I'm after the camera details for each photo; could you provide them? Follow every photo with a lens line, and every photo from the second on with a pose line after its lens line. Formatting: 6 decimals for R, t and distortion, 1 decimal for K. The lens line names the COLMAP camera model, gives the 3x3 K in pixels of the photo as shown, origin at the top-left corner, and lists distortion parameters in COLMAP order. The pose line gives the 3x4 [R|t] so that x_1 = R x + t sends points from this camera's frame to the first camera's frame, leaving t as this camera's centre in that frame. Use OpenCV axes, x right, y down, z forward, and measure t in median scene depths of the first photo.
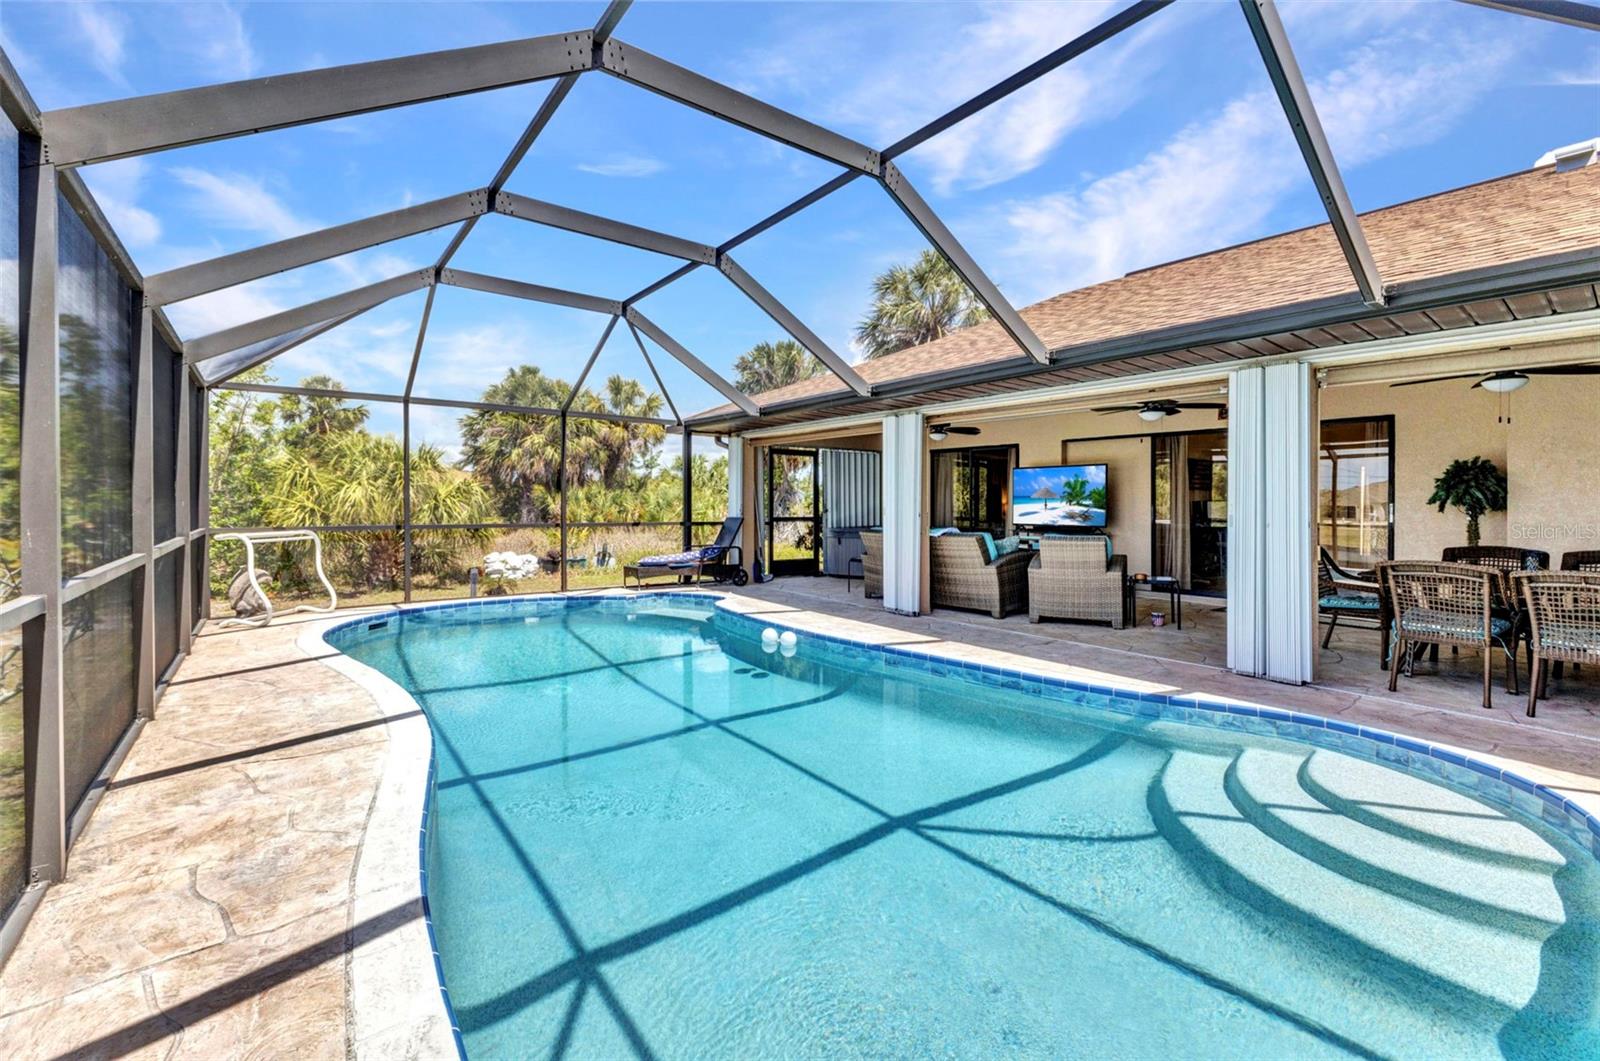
lens RADIAL K [[699.8, 0, 802.6], [0, 699.8, 479.1], [0, 0, 1]] dist [0.001041, 0.000293]
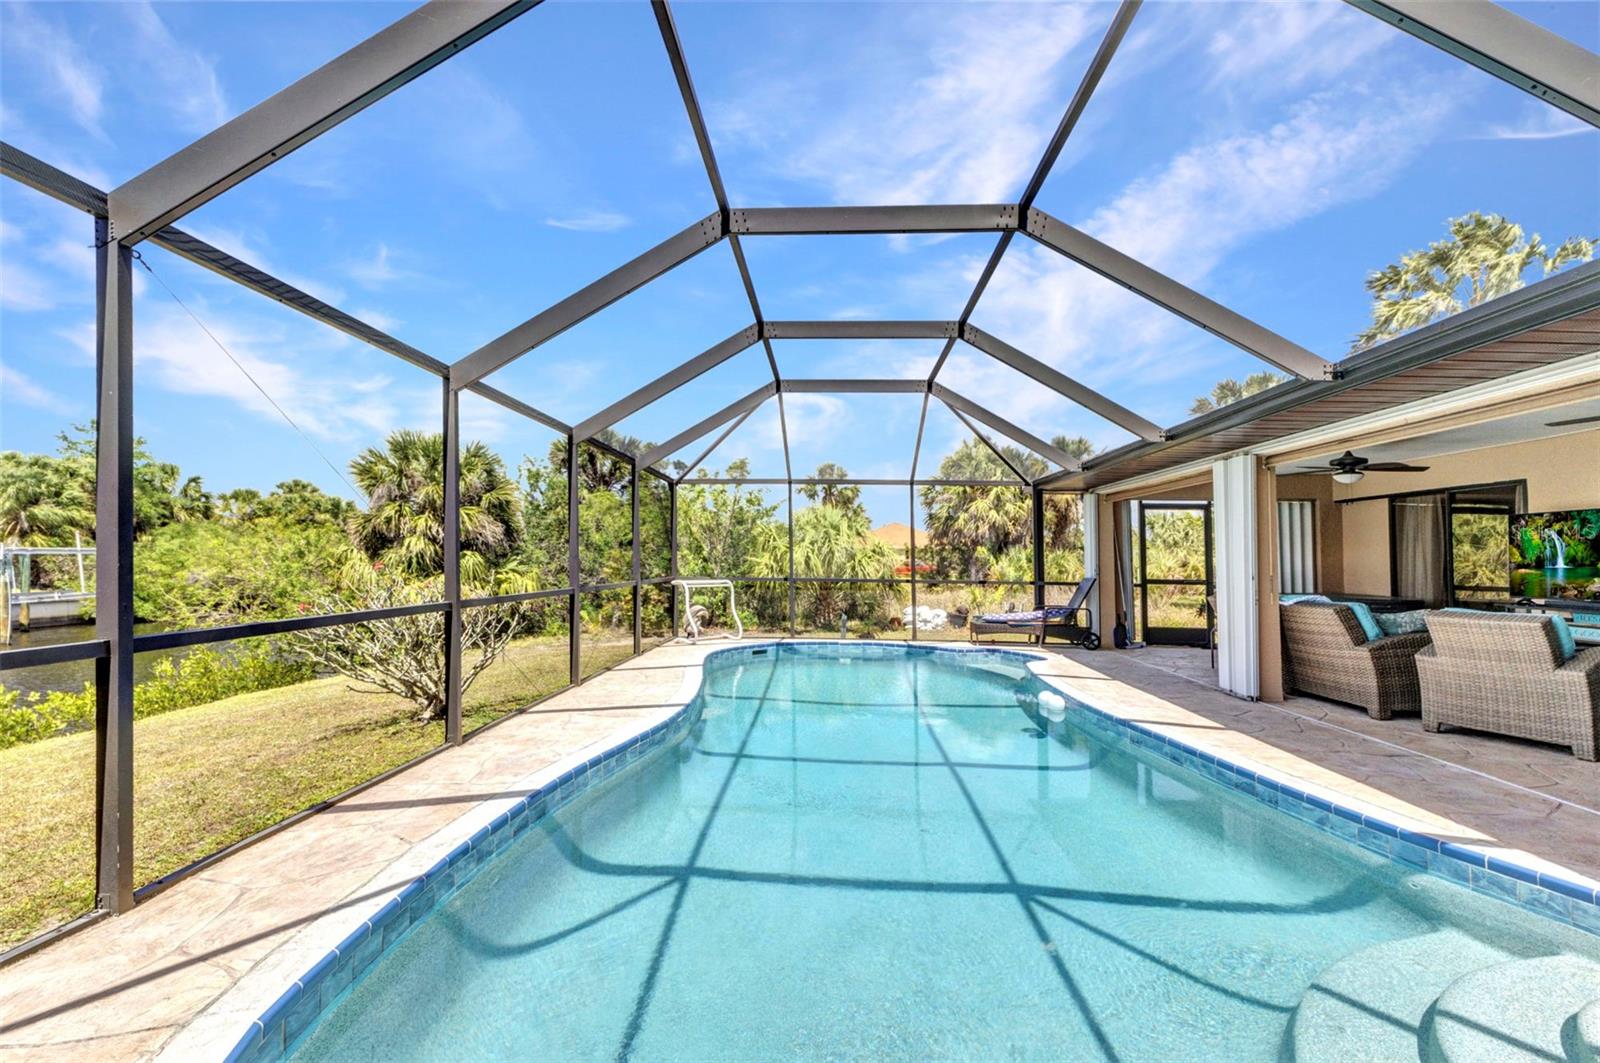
lens RADIAL K [[696.6, 0, 804.5], [0, 696.6, 521.8], [0, 0, 1]] dist [0.002144, 0.000525]
pose [[0.759715, -0.032022, -0.649467, 0.309152], [0.013979, 0.999360, -0.032922, 0.005607], [0.650105, 0.015933, 0.759677, 0.039209]]
